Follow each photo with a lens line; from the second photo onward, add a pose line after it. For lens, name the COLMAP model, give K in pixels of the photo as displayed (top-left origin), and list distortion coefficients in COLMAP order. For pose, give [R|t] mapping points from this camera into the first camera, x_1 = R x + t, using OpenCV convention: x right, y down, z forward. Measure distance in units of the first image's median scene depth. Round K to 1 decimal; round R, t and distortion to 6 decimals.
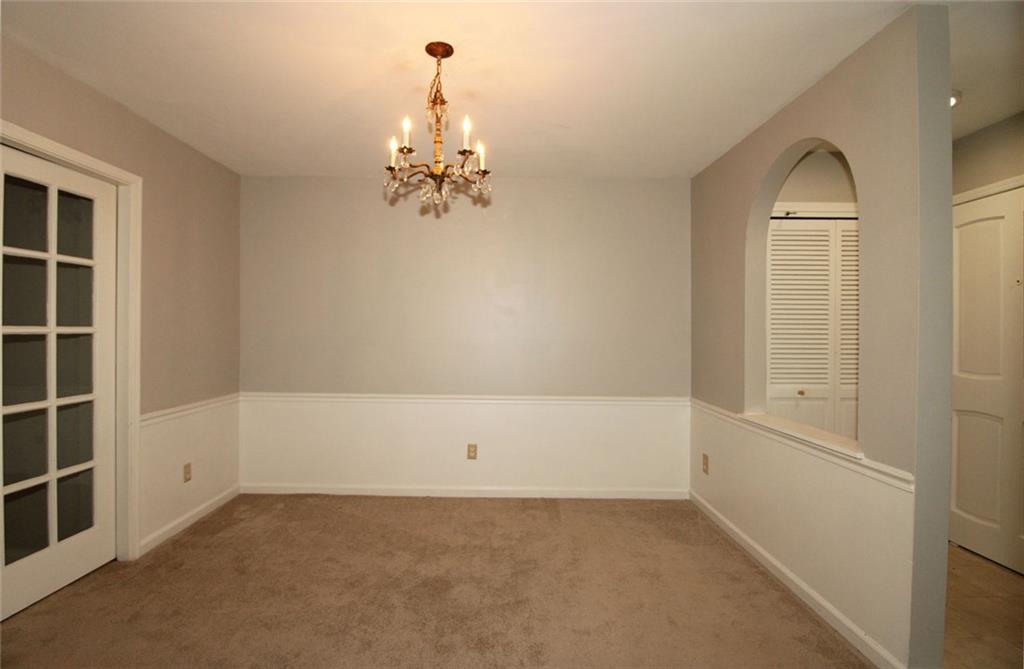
lens RADIAL K [[481.7, 0, 499.5], [0, 481.7, 328.5], [0, 0, 1]] dist [0.000461, -0.015383]
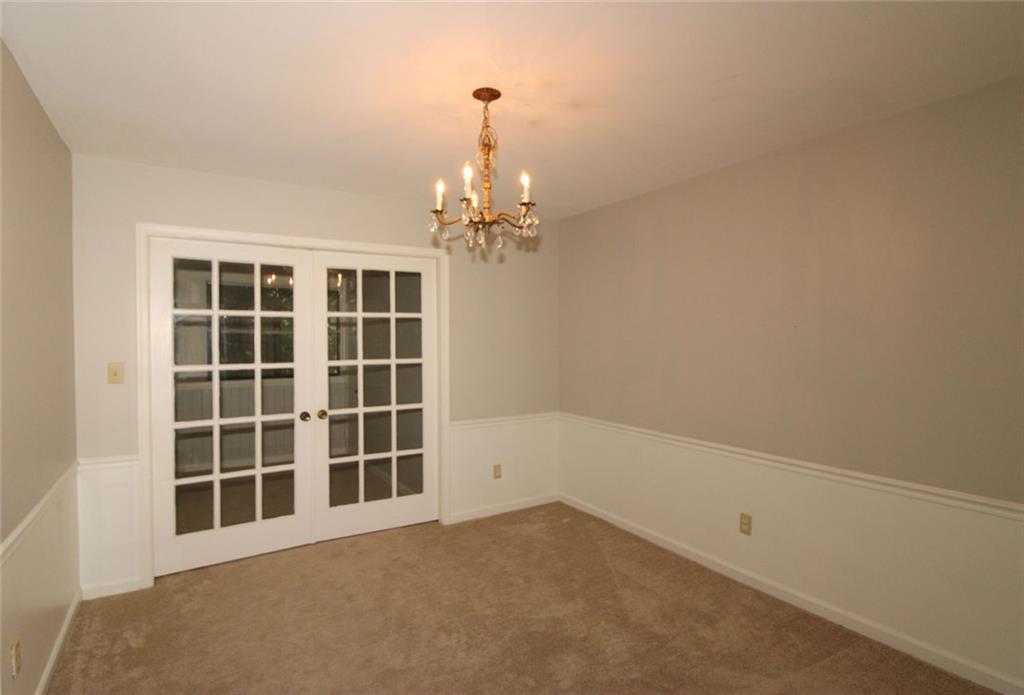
lens RADIAL K [[517.4, 0, 516.4], [0, 517.4, 342.5], [0, 0, 1]] dist [0.002963, -0.017214]
pose [[0.532694, -0.000139, -0.846308, 0.658007], [0.009177, 0.999942, 0.005613, -0.059313], [0.846258, -0.010757, 0.532665, 0.385507]]
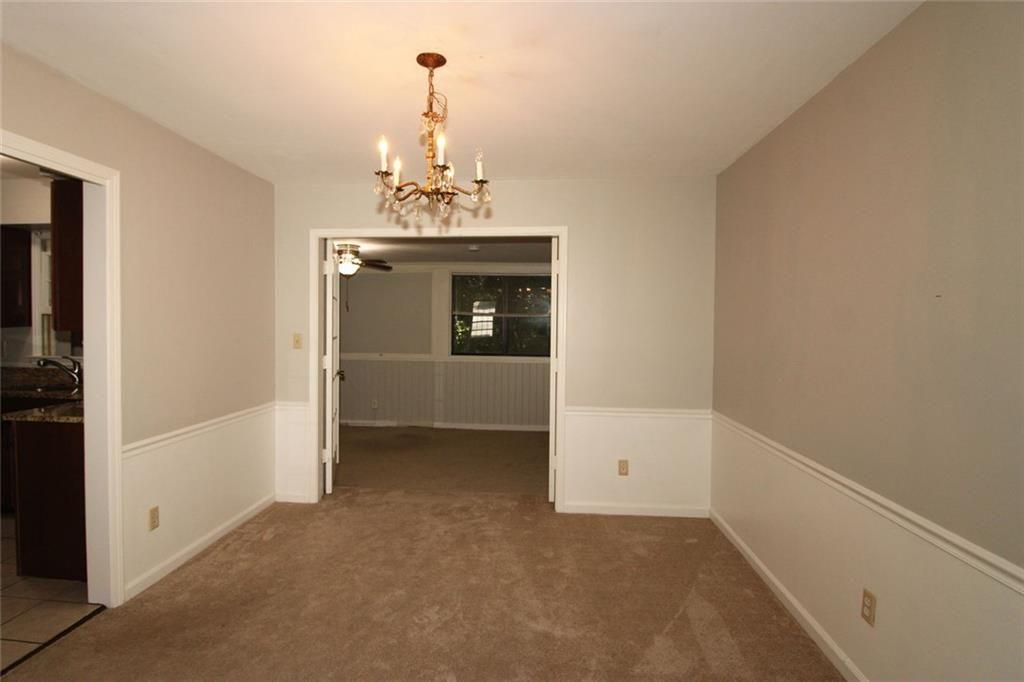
lens RADIAL K [[514.9, 0, 505.0], [0, 514.9, 334.2], [0, 0, 1]] dist [-0.016864, -0.001160]
pose [[-0.080750, 0.015235, -0.996618, 0.718131], [-0.005692, 0.999860, 0.015745, -0.042223], [0.996718, 0.006944, -0.080652, 0.996213]]
